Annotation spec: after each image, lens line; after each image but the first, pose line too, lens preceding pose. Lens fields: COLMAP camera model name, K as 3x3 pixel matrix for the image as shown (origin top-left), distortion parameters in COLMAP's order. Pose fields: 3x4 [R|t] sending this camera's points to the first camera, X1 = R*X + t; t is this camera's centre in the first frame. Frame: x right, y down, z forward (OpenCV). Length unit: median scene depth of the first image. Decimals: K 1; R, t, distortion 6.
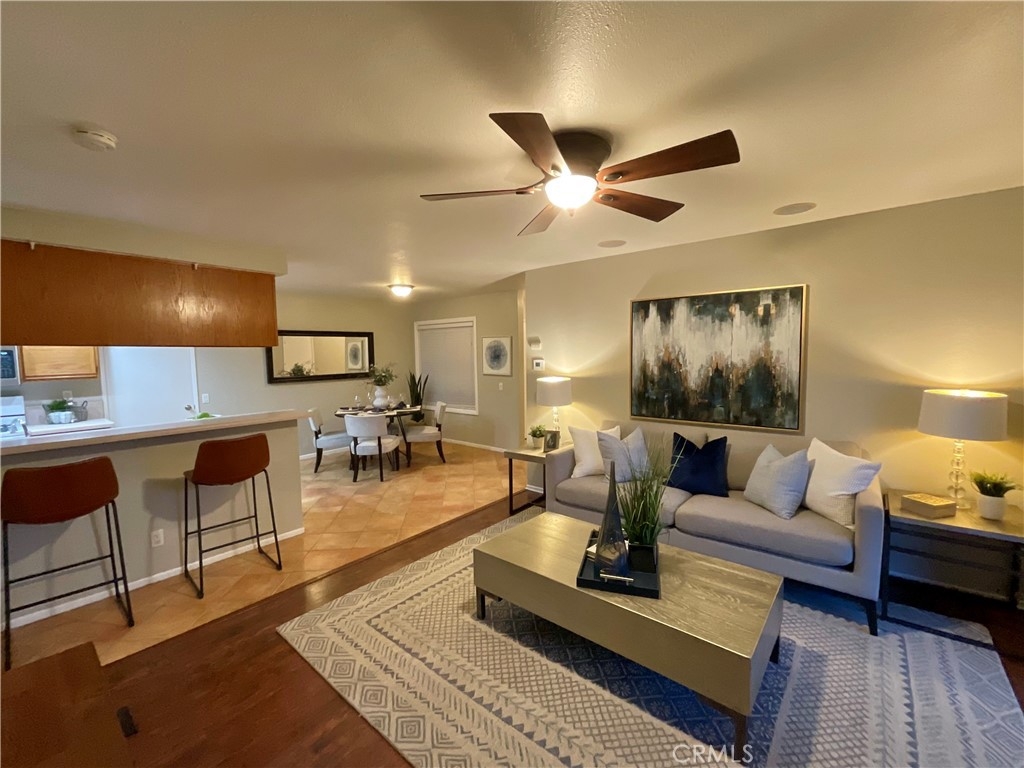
lens RADIAL K [[430.8, 0, 512.0], [0, 430.8, 384.0], [0, 0, 1]] dist [-0.001381, 0.000076]
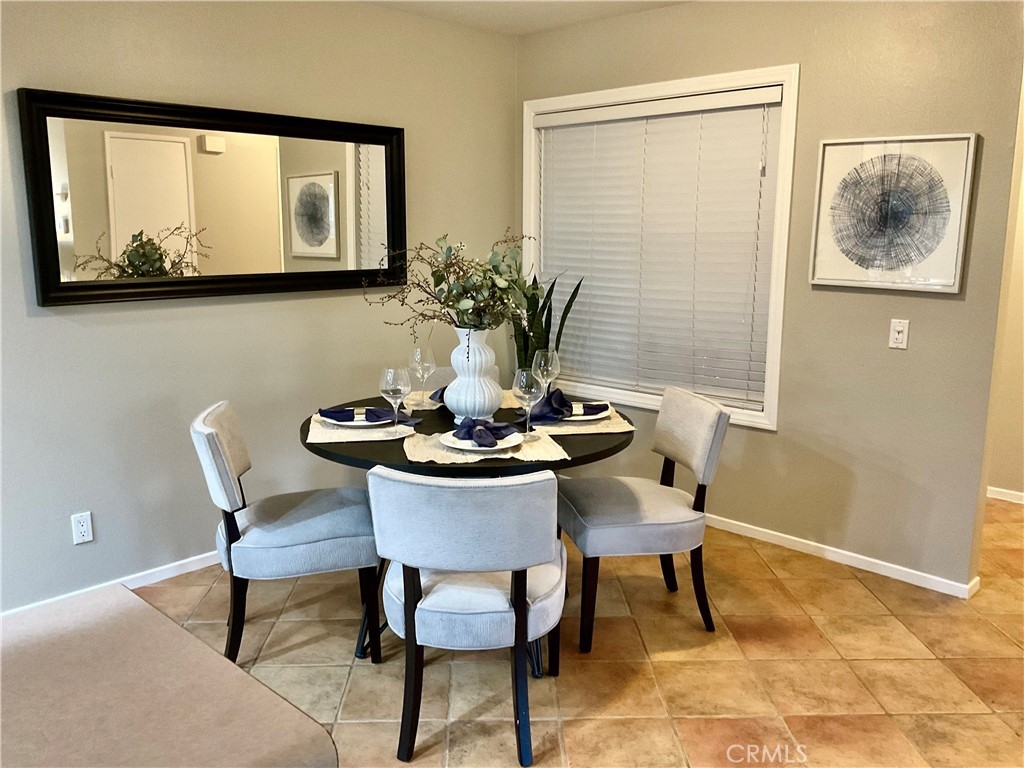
lens RADIAL K [[856.0, 0, 512.0], [0, 856.0, 384.0], [0, 0, 1]] dist [0.125253, -0.232827]
pose [[0.998067, 0.026098, -0.056401, -0.287291], [-0.020034, 0.994214, 0.105533, -0.018639], [0.058829, -0.104199, 0.992815, 0.565425]]
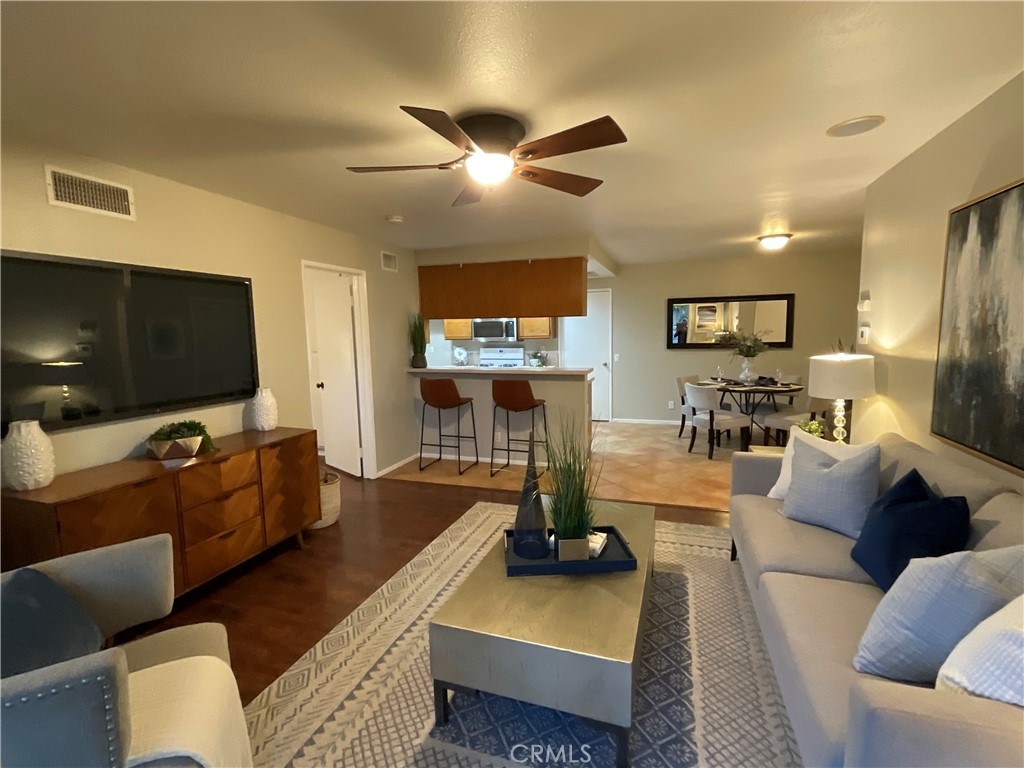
lens RADIAL K [[477.2, 0, 512.0], [0, 477.2, 384.0], [0, 0, 1]] dist [0.000117, -0.000052]
pose [[0.355951, 0.111948, -0.927775, 0.479697], [-0.055190, 0.993584, 0.098714, -0.011563], [0.932874, 0.016066, 0.359846, 0.230741]]
